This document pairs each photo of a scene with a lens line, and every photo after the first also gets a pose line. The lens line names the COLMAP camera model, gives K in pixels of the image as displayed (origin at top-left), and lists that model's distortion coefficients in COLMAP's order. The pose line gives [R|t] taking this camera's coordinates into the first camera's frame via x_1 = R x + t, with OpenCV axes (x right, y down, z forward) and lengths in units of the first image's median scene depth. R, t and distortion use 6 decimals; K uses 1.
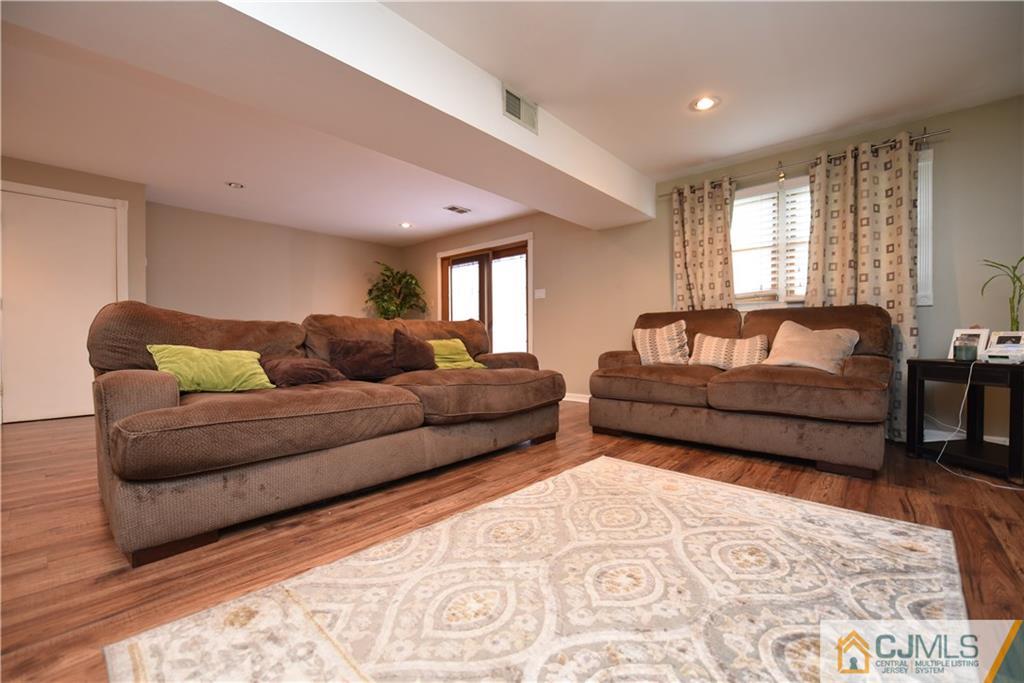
lens RADIAL K [[418.8, 0, 514.7], [0, 418.8, 343.5], [0, 0, 1]] dist [-0.016134, -0.000809]
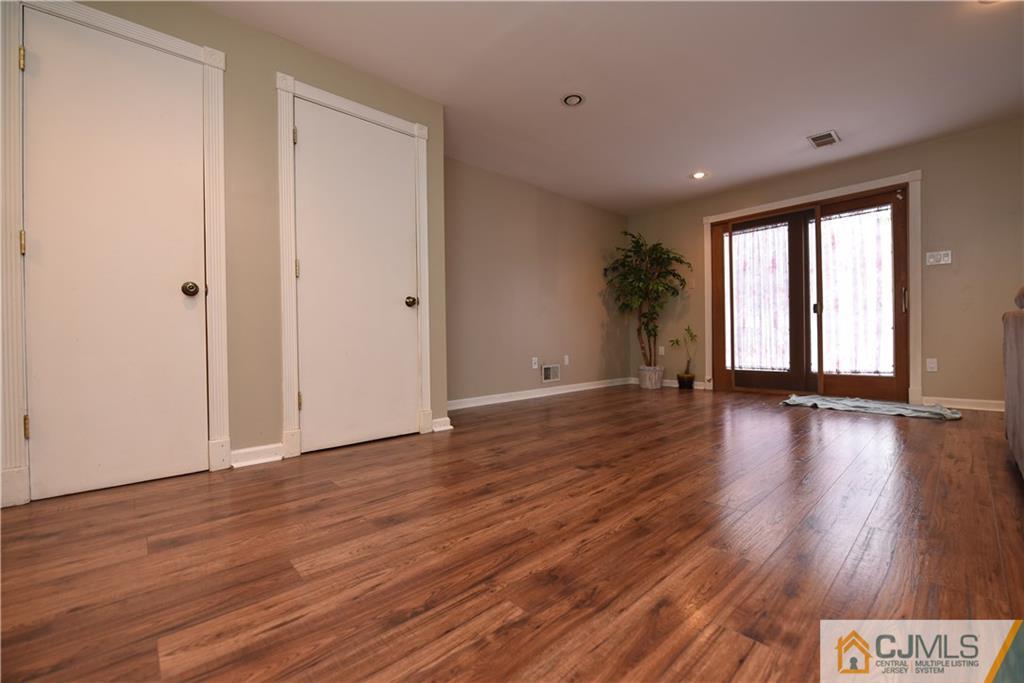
lens RADIAL K [[418.8, 0, 512.5], [0, 418.8, 334.2], [0, 0, 1]] dist [-0.016134, -0.000809]
pose [[0.995709, -0.015514, -0.091226, -0.988687], [0.012999, 0.999521, -0.028095, 0.030539], [0.091618, 0.026788, 0.995434, 0.447767]]
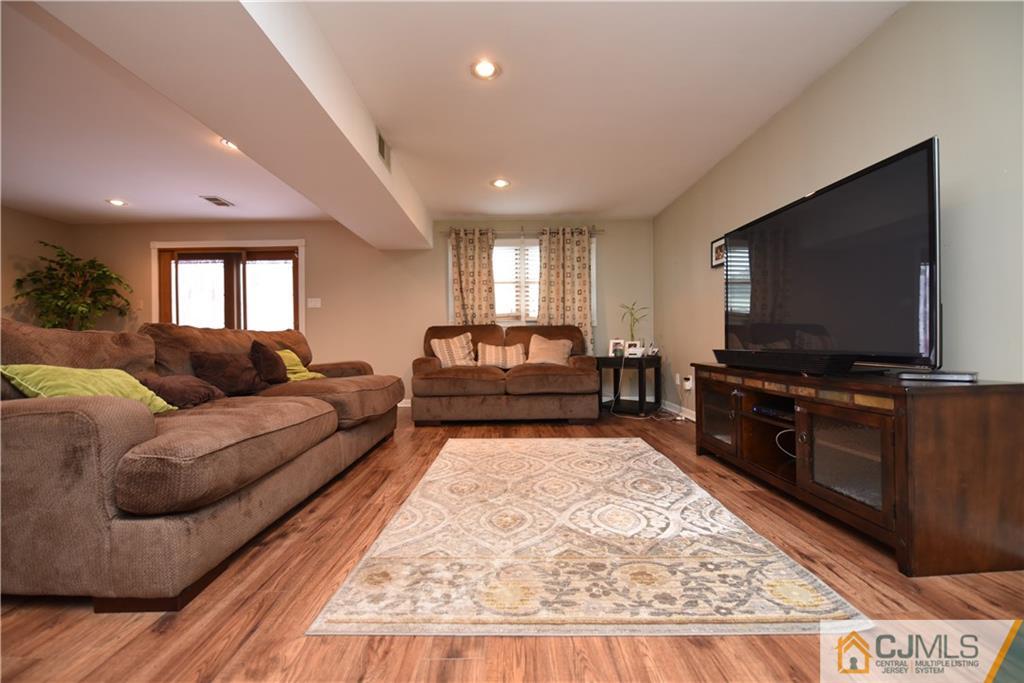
lens RADIAL K [[418.8, 0, 511.5], [0, 418.8, 345.7], [0, 0, 1]] dist [-0.016134, -0.000809]
pose [[0.737004, -0.010262, 0.675811, -0.449721], [0.018214, 0.999823, -0.004681, -0.007156], [-0.675643, 0.015759, 0.737060, -0.073716]]
